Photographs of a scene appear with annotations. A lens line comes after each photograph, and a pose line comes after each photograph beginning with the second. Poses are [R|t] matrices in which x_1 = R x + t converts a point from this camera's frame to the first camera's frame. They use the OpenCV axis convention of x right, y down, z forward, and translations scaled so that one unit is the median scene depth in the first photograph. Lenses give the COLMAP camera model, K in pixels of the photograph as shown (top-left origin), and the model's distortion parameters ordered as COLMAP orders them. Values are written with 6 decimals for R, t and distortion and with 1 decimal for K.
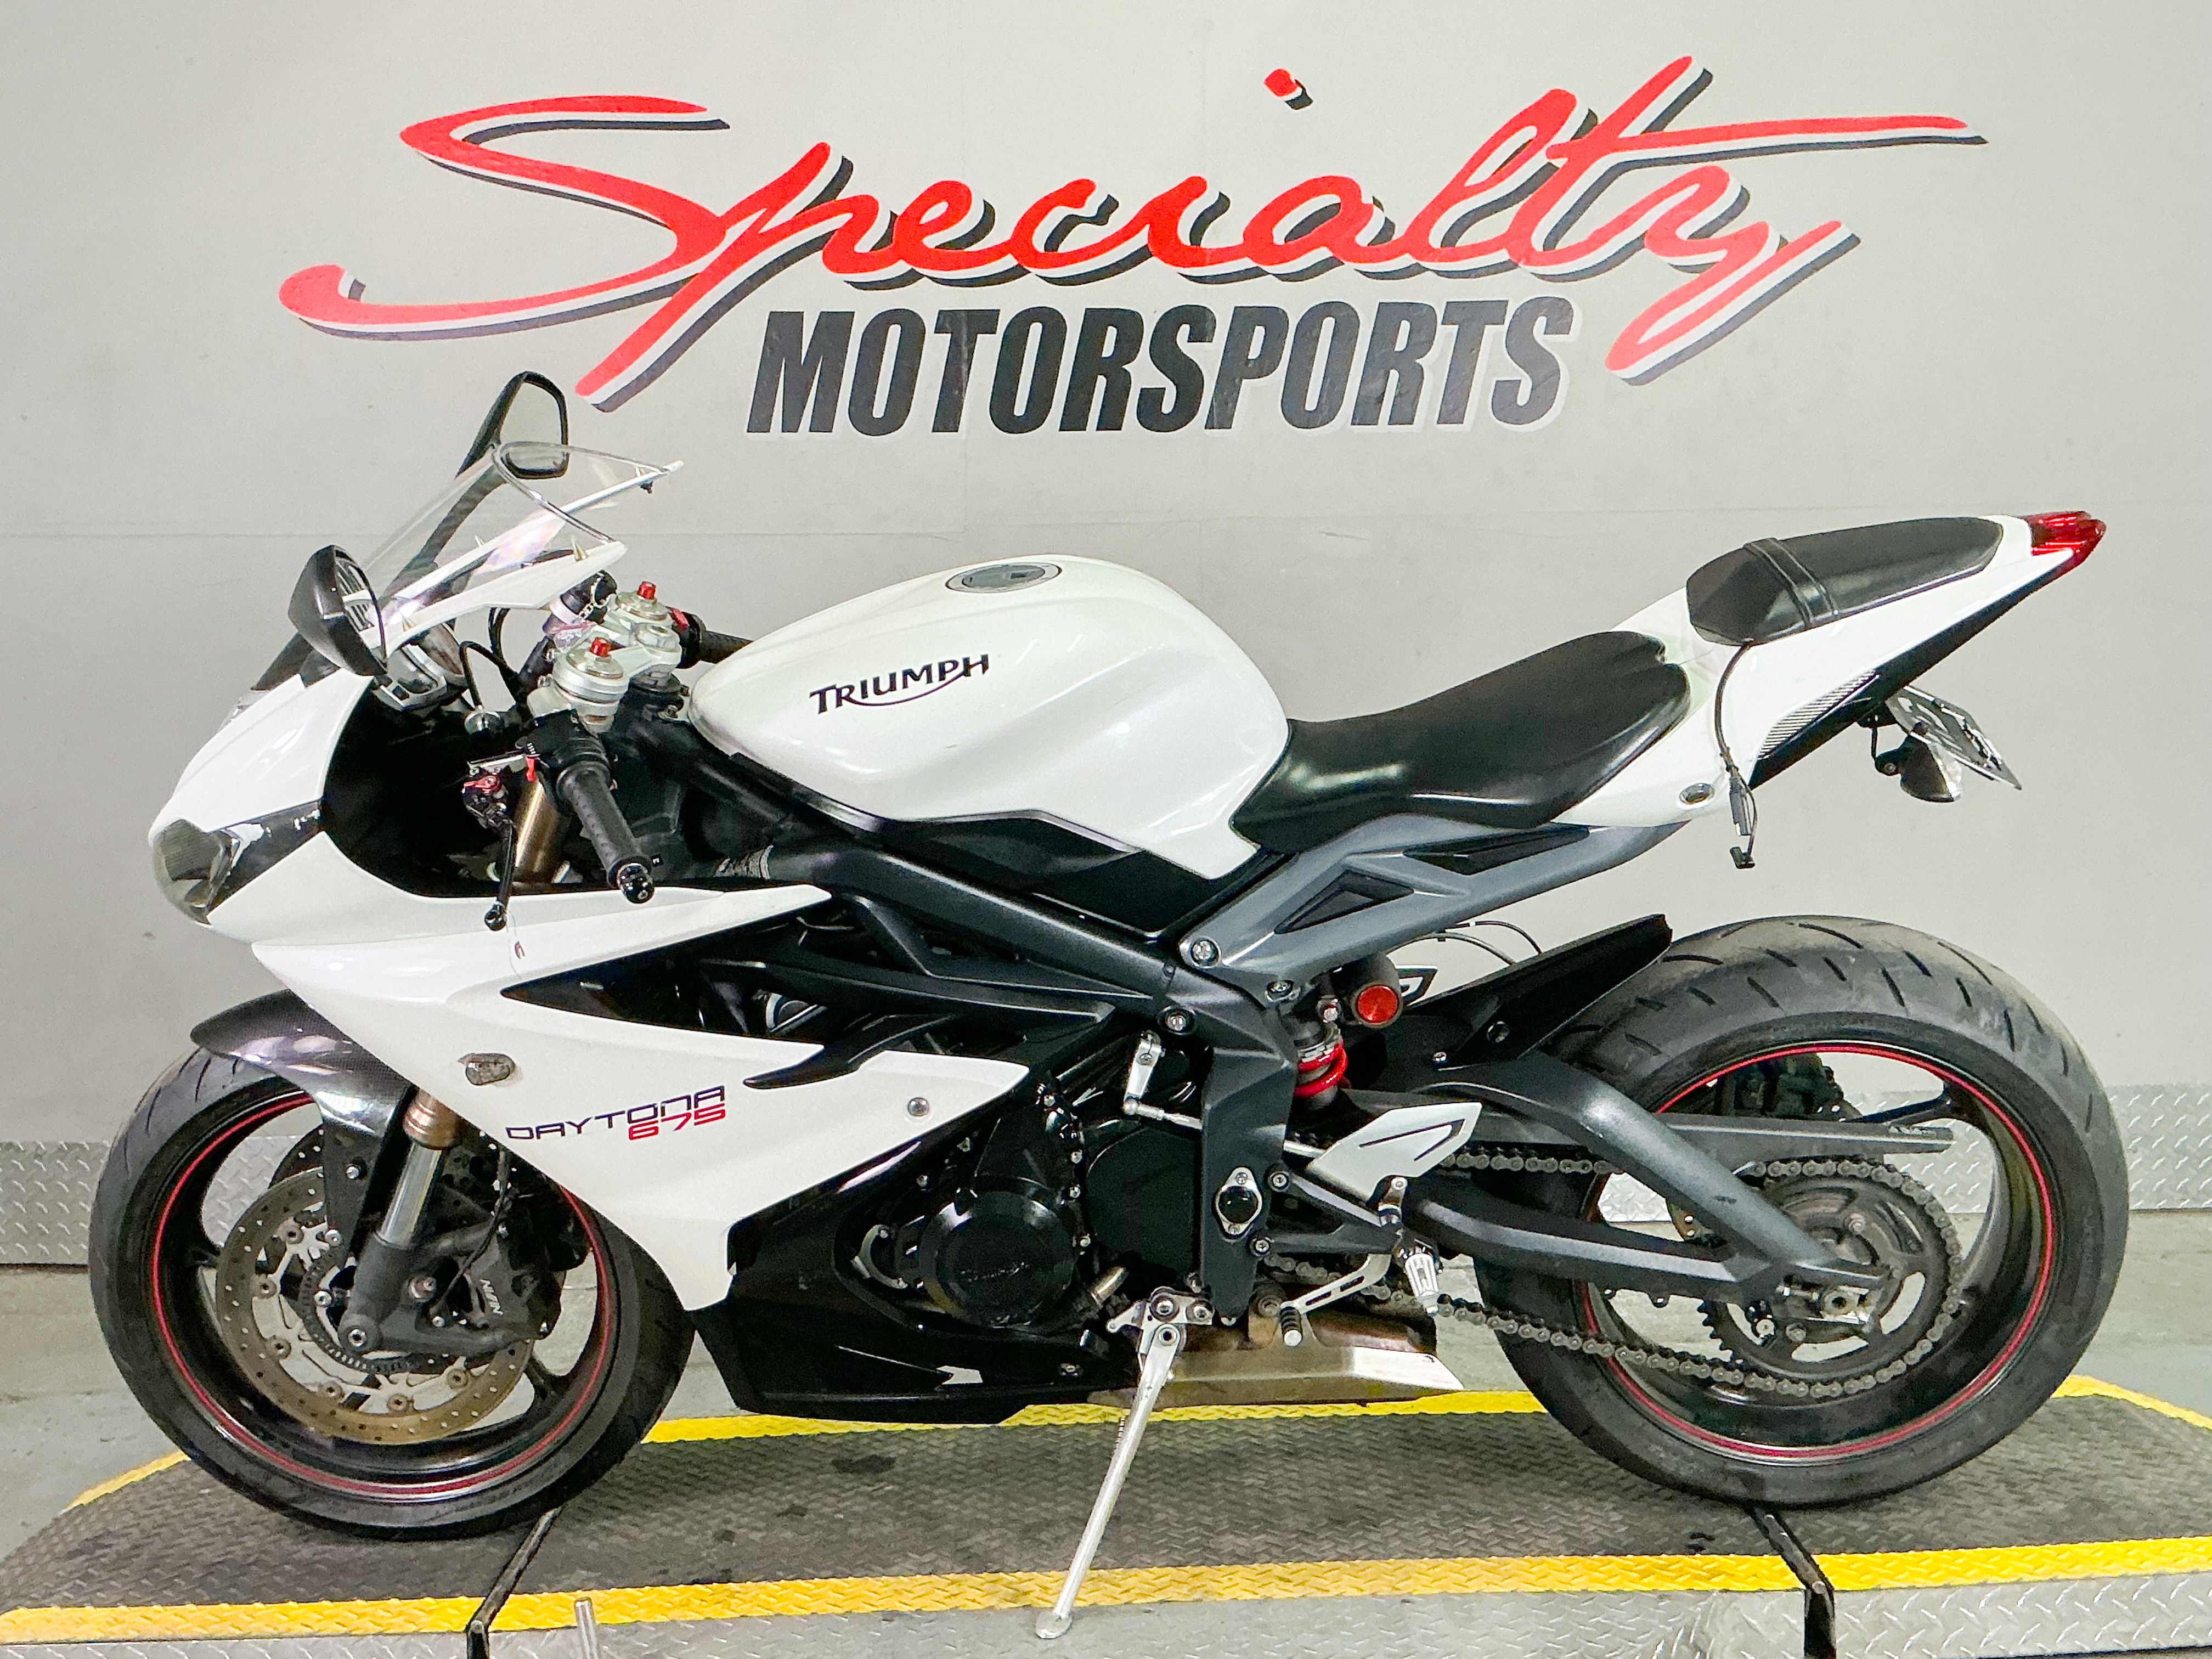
lens RADIAL K [[2553.8, 0, 1099.3], [0, 2553.8, 829.0], [0, 0, 1]] dist [0.131442, 0.000000]
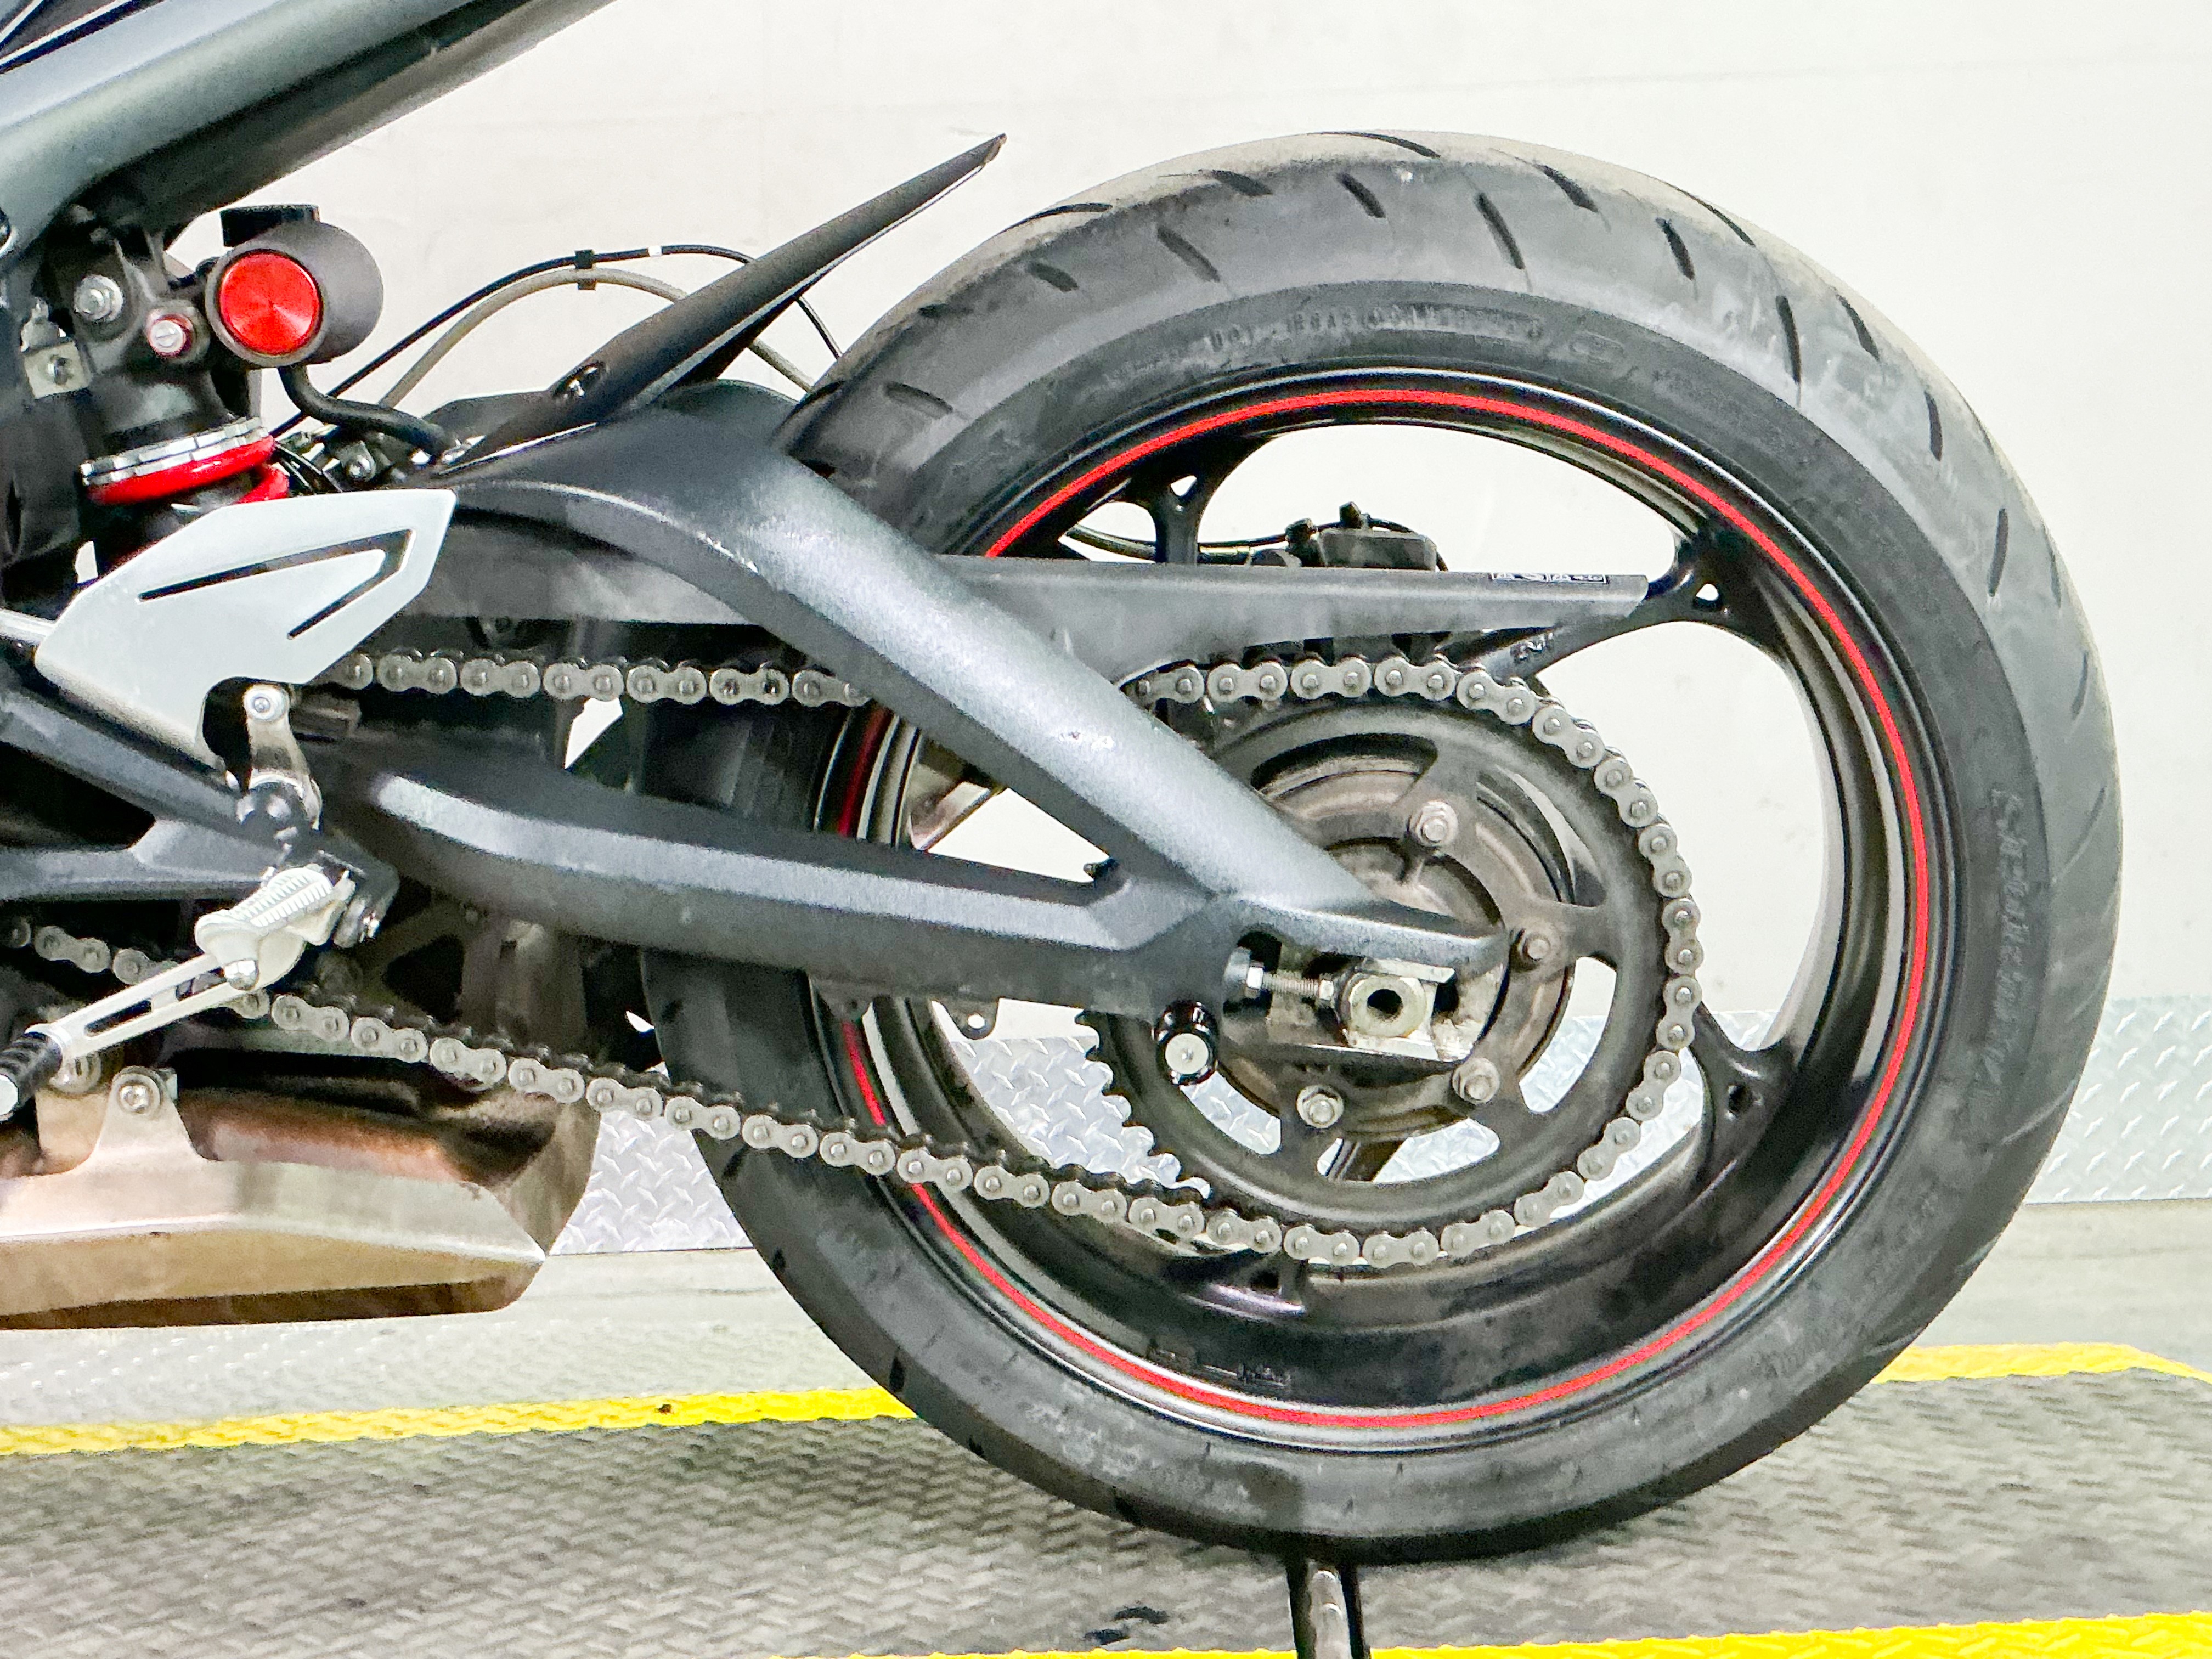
lens RADIAL K [[2722.3, 0, 1089.2], [0, 2722.3, 822.3], [0, 0, 1]] dist [0.125480, 0.000000]
pose [[0.998456, -0.013677, -0.053833, 0.255673], [0.009227, 0.996584, -0.082073, 0.184043], [0.054772, 0.081450, 0.995171, 0.552441]]
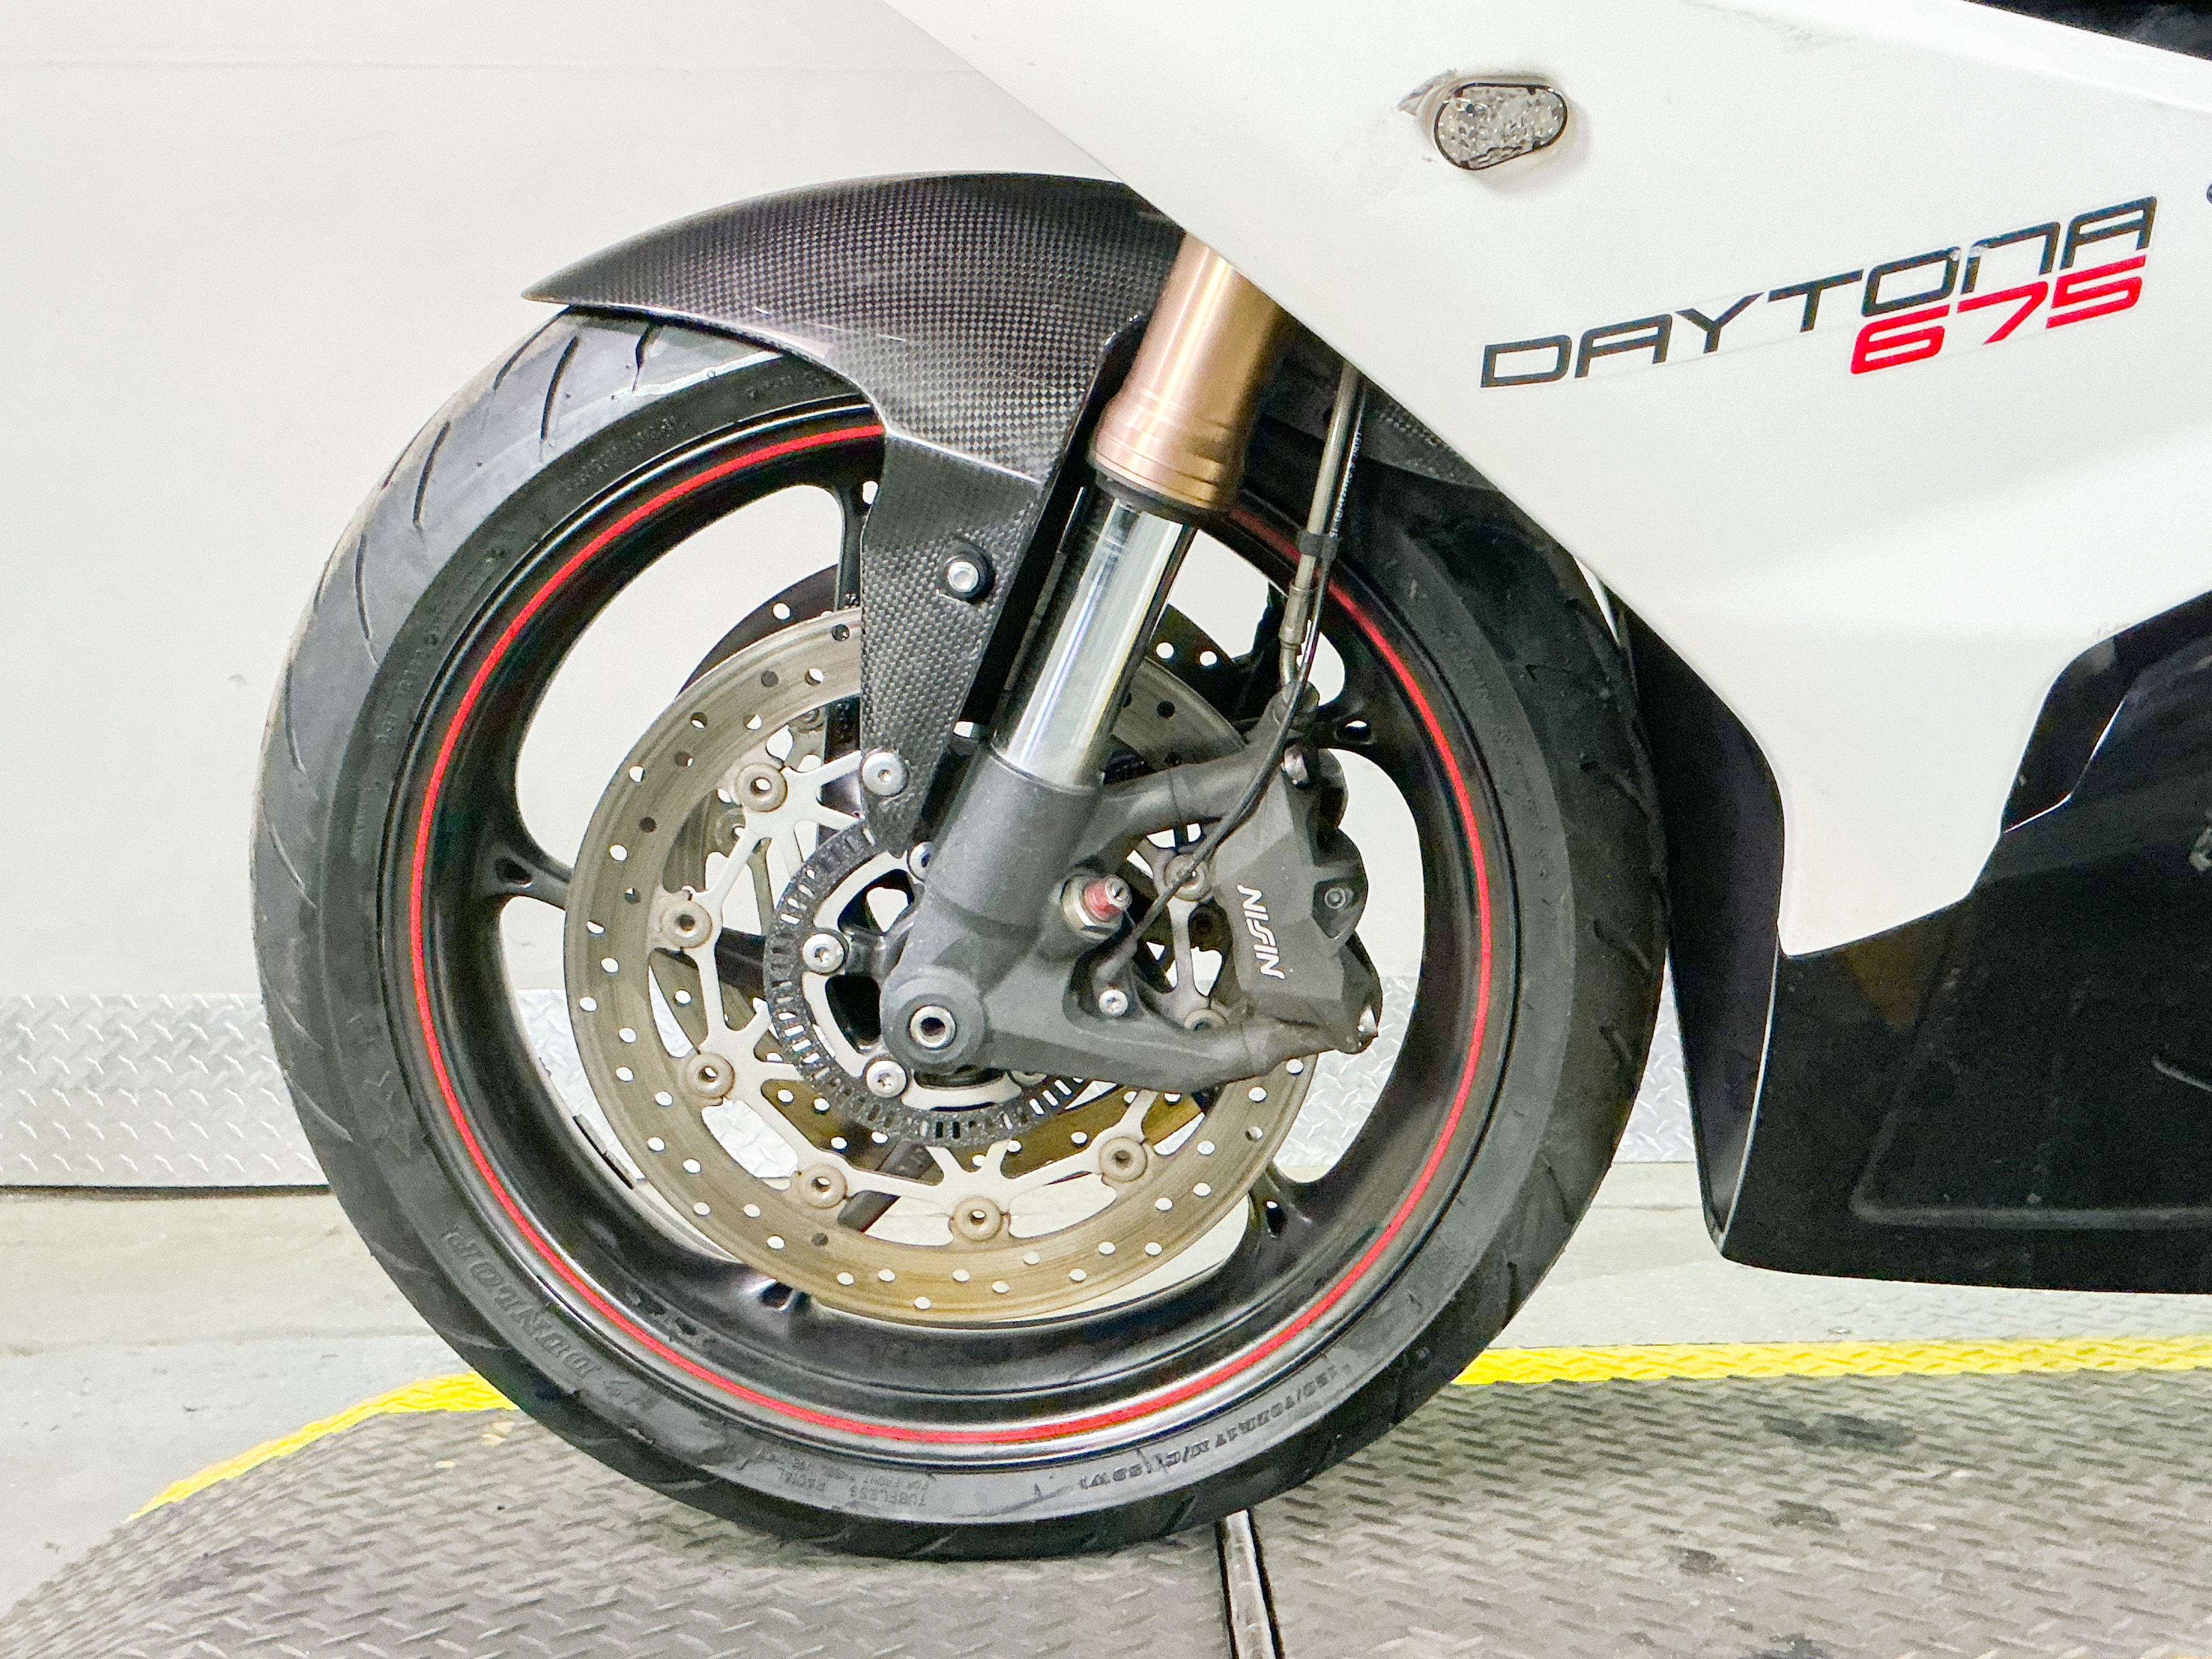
lens RADIAL K [[2515.3, 0, 1140.8], [0, 2515.3, 812.3], [0, 0, 1]] dist [0.126811, 0.000000]
pose [[0.999566, 0.013322, 0.026284, -0.263449], [-0.011657, 0.997976, -0.062510, 0.186403], [-0.027063, 0.062177, 0.997698, 0.603943]]
